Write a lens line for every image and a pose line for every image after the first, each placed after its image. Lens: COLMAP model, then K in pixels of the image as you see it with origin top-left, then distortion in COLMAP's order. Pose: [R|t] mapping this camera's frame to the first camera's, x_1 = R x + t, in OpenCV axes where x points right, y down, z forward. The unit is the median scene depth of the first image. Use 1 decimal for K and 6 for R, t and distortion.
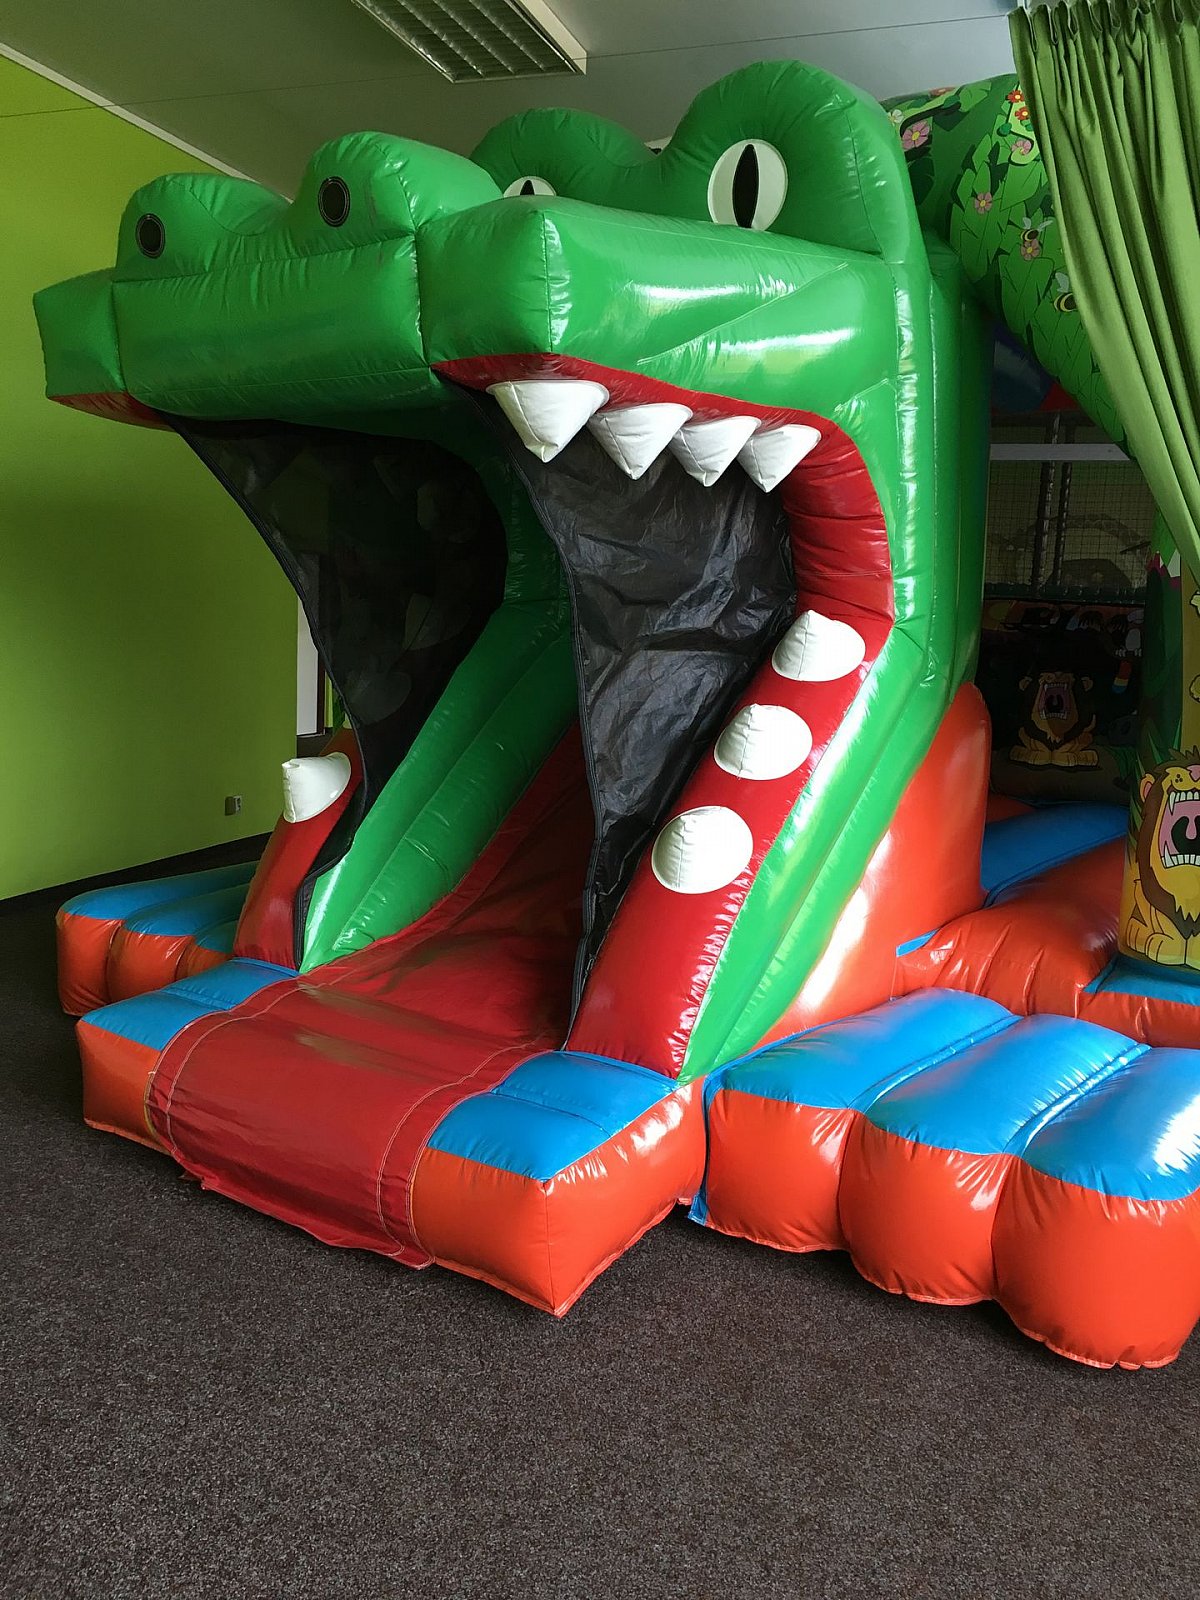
lens RADIAL K [[1360.3, 0, 597.4], [0, 1360.3, 803.0], [0, 0, 1]] dist [0.051431, -0.078977]
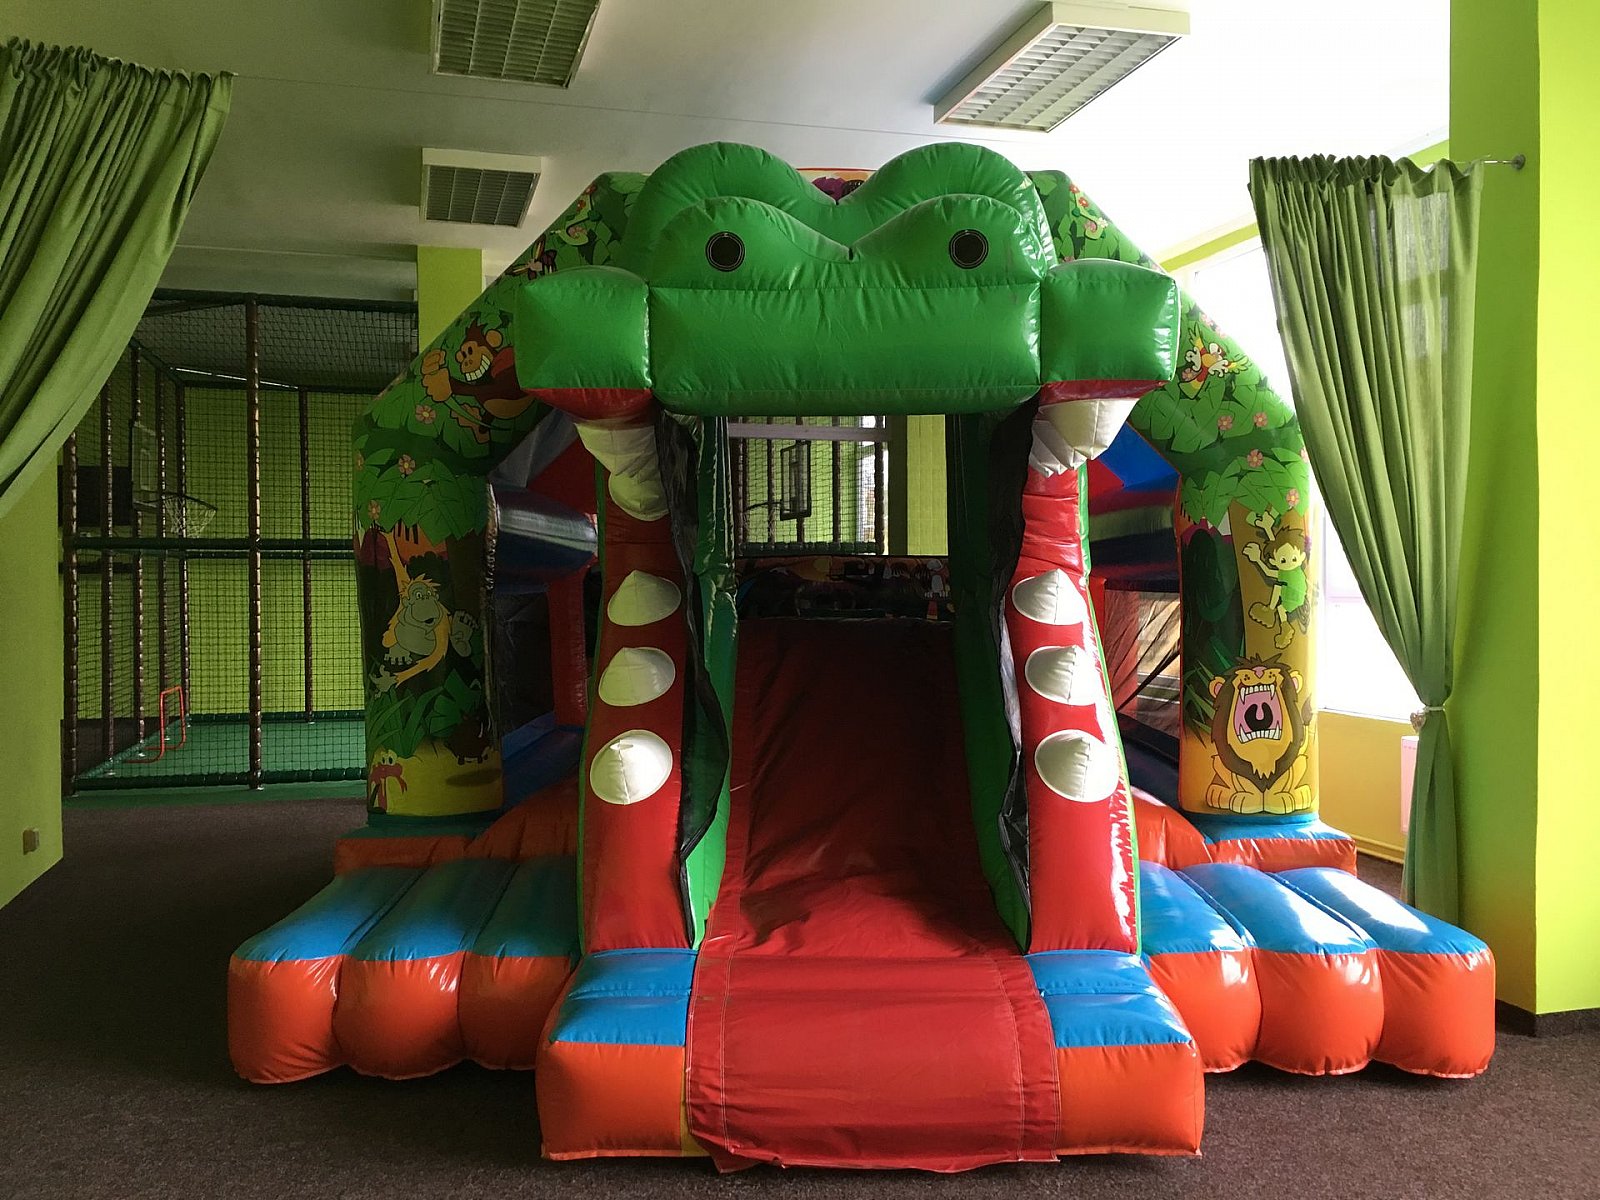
lens RADIAL K [[1360.3, 0, 797.3], [0, 1360.3, 596.4], [0, 0, 1]] dist [0.051431, -0.078977]
pose [[0.820950, -0.056316, 0.568216, -0.796972], [0.122499, 0.989325, -0.078931, -0.049279], [-0.557705, 0.134404, 0.819085, 0.114331]]
